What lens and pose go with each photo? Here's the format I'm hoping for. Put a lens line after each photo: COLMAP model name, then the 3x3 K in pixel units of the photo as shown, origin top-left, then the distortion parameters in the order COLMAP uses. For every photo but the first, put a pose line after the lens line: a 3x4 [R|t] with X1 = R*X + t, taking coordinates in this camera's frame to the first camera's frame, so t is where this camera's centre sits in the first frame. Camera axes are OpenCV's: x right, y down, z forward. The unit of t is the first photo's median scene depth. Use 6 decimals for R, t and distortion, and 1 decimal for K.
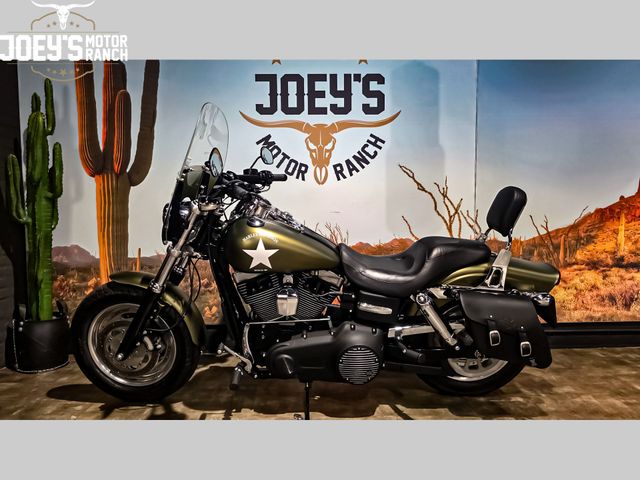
lens RADIAL K [[436.9, 0, 317.2], [0, 436.9, 243.3], [0, 0, 1]] dist [0.048861, -0.042379]
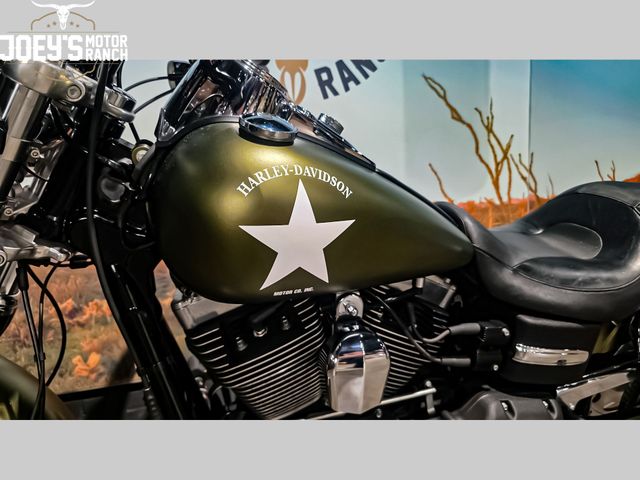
lens RADIAL K [[436.9, 0, 320.9], [0, 436.9, 252.8], [0, 0, 1]] dist [0.048861, -0.042379]
pose [[0.953444, -0.068136, 0.293772, -0.177075], [0.049041, 0.996206, 0.071890, 0.011869], [-0.297555, -0.054136, 0.953168, 0.626096]]
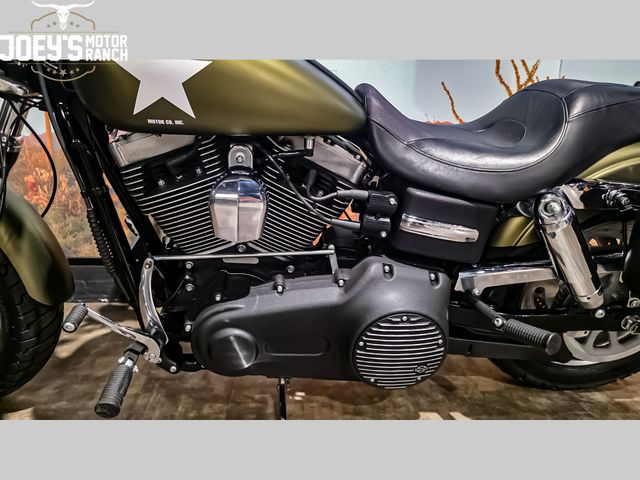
lens RADIAL K [[436.9, 0, 322.3], [0, 436.9, 238.0], [0, 0, 1]] dist [0.048861, -0.042379]
pose [[0.996000, 0.014858, 0.088113, -0.023629], [-0.027180, 0.989730, 0.140340, 0.091725], [-0.085123, -0.142173, 0.986175, 0.528487]]
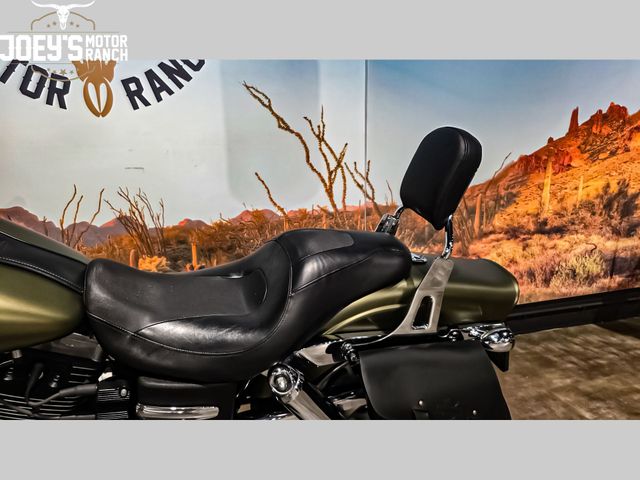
lens RADIAL K [[436.9, 0, 324.3], [0, 436.9, 244.7], [0, 0, 1]] dist [0.048861, -0.042379]
pose [[0.956731, -0.072559, 0.281781, 0.144849], [0.028285, 0.987015, 0.158120, -0.076966], [-0.289595, -0.143308, 0.946360, 0.515456]]
